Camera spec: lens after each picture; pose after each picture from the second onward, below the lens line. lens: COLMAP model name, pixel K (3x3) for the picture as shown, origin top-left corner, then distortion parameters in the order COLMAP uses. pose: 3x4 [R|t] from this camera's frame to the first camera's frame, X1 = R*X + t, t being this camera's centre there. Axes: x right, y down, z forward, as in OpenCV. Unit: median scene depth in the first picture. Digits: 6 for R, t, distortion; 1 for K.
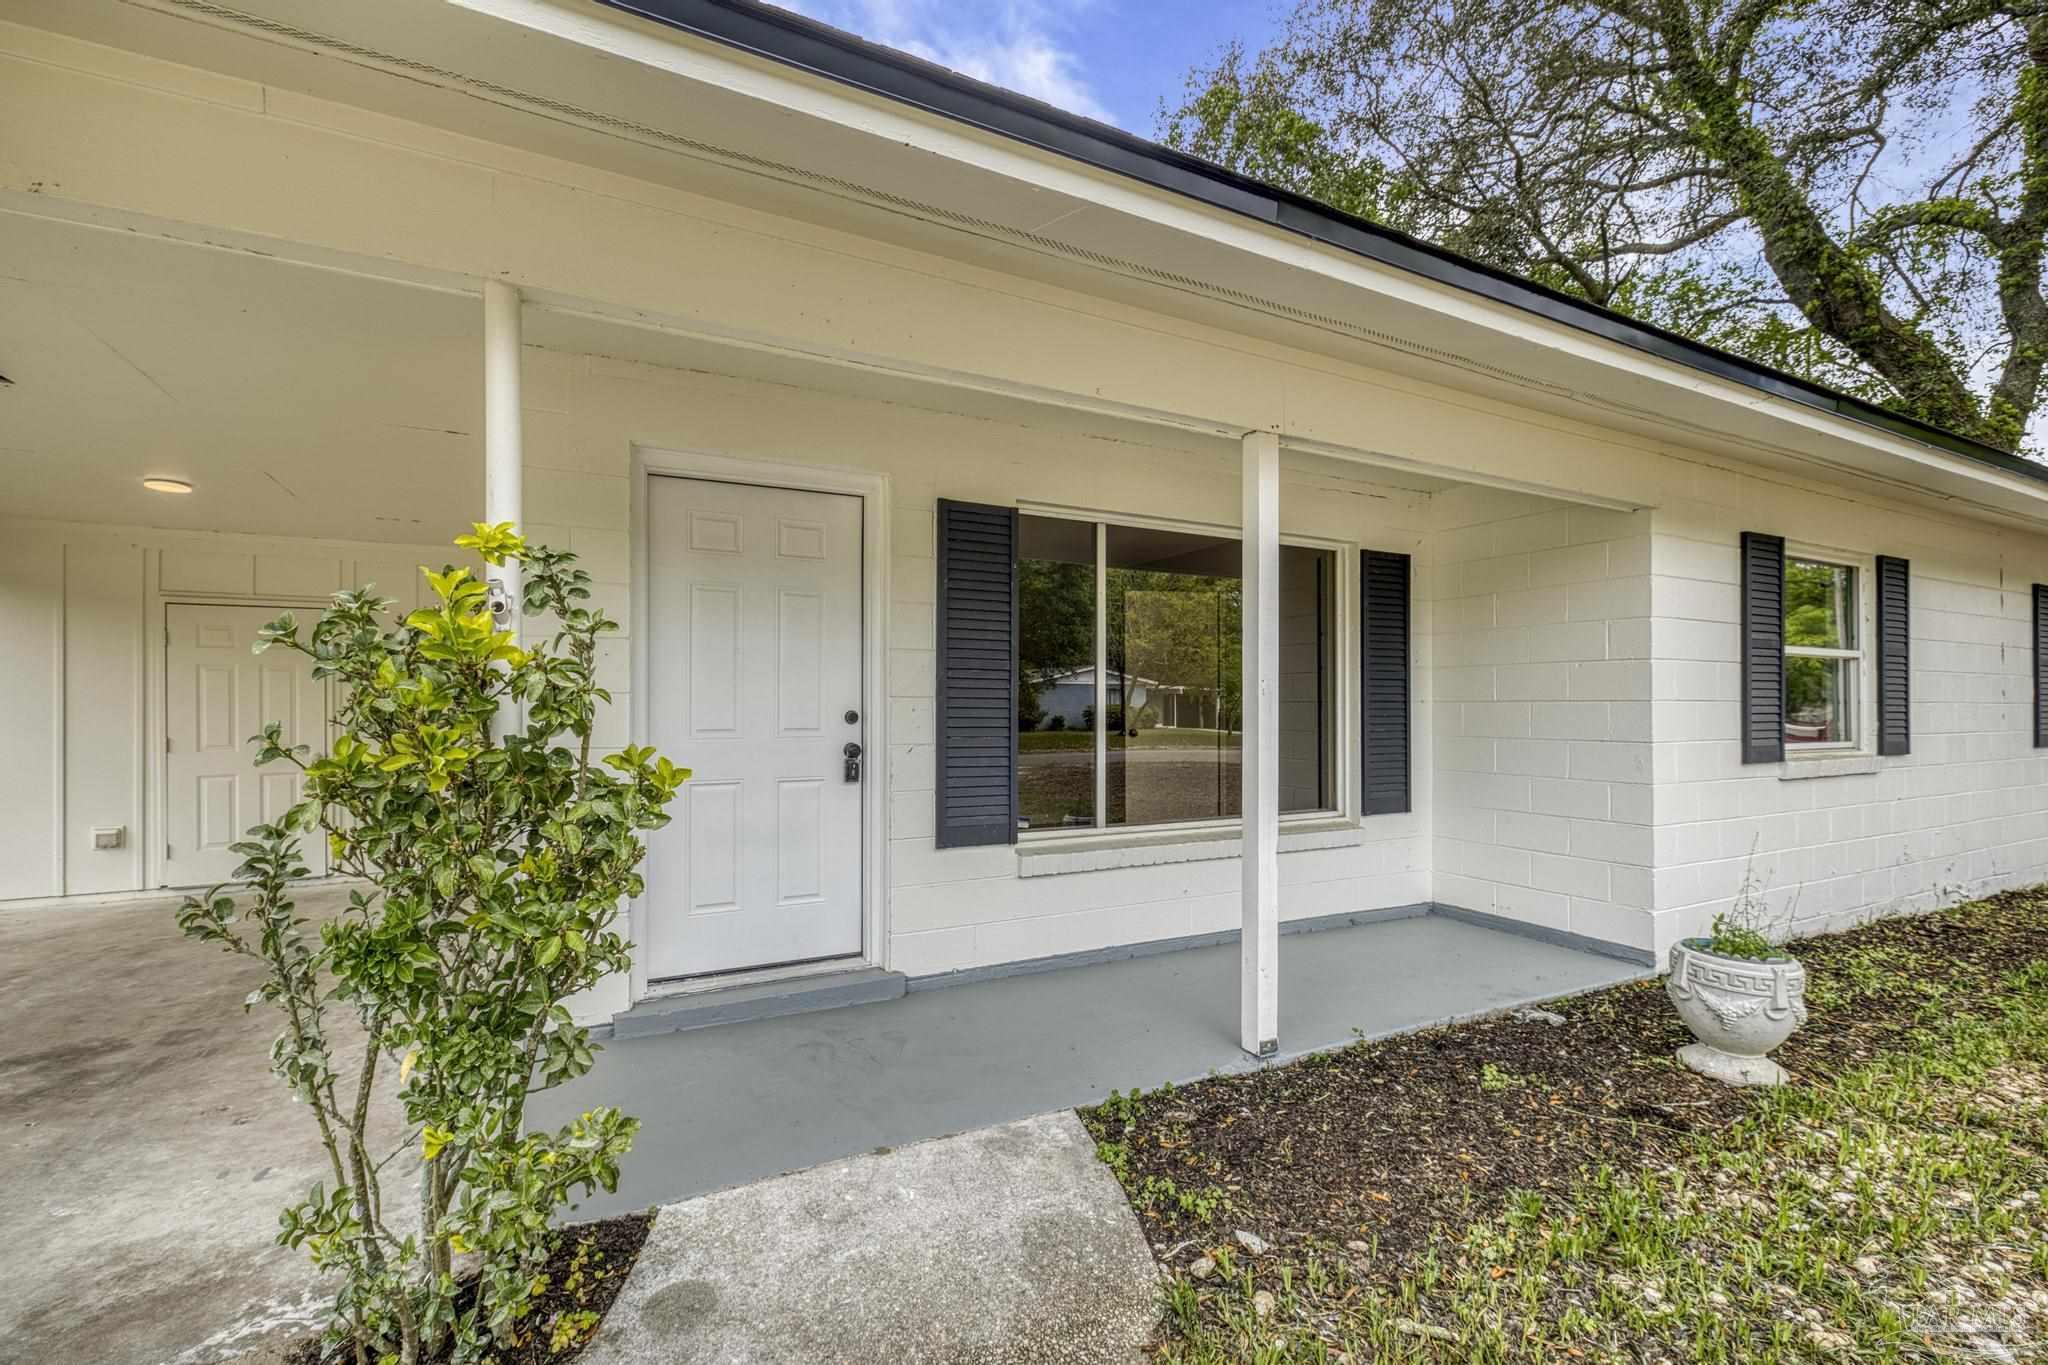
lens RADIAL K [[891.5, 0, 1011.0], [0, 891.5, 689.4], [0, 0, 1]] dist [0.001460, 0.000936]
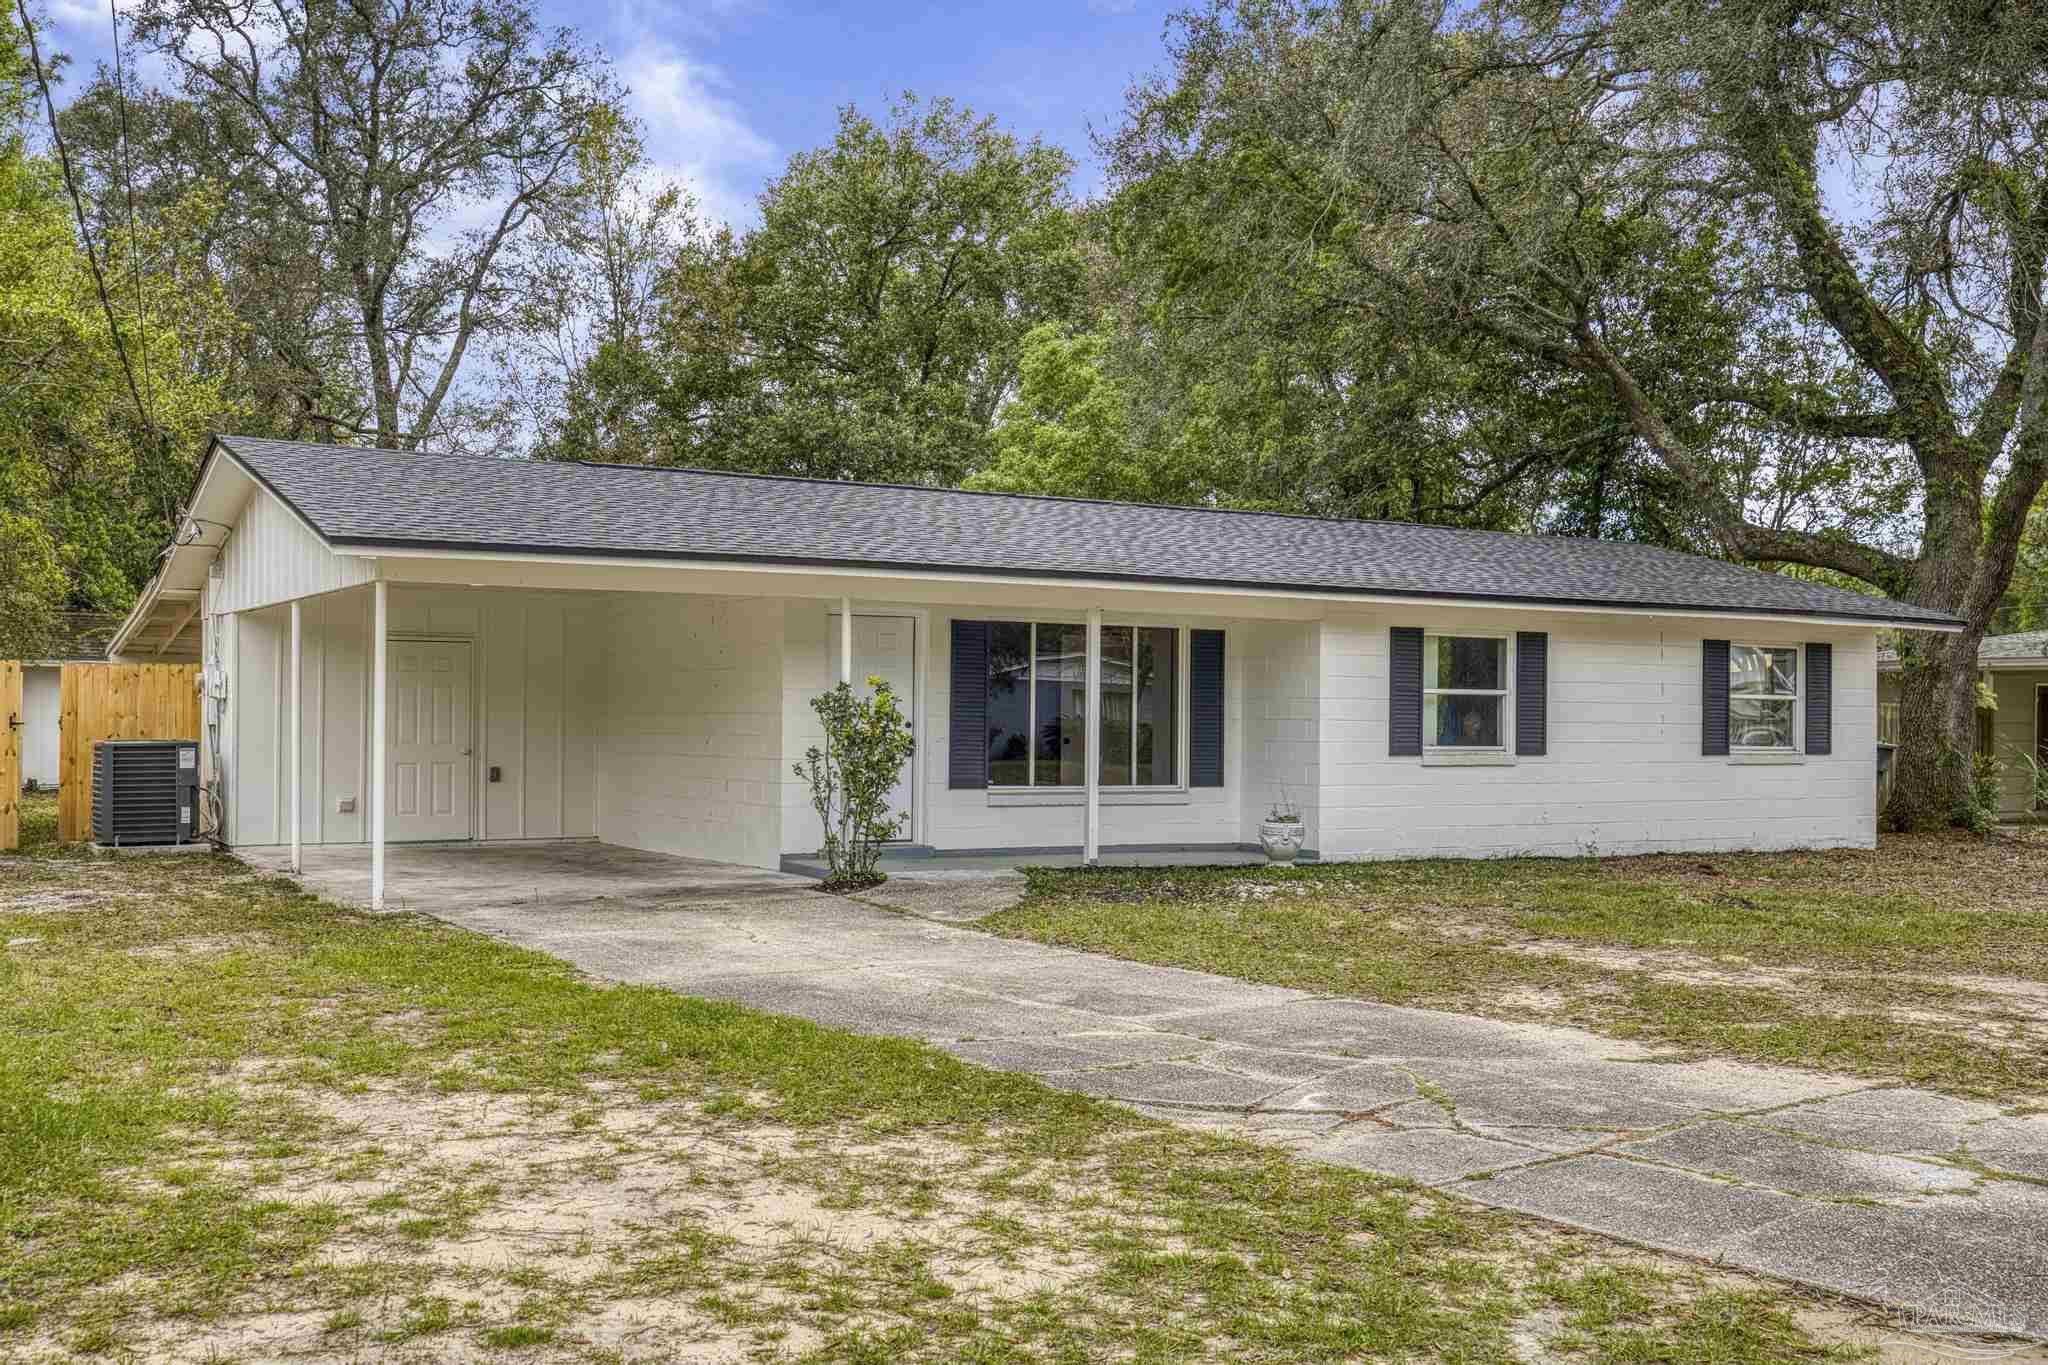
lens RADIAL K [[2003.5, 0, 1017.8], [0, 2003.5, 690.4], [0, 0, 1]] dist [0.016627, 0.000000]
pose [[0.998771, 0.010766, 0.048385, -0.149977], [-0.011111, 0.999915, 0.006862, -0.081055], [-0.048307, -0.007391, 0.998805, -3.579621]]
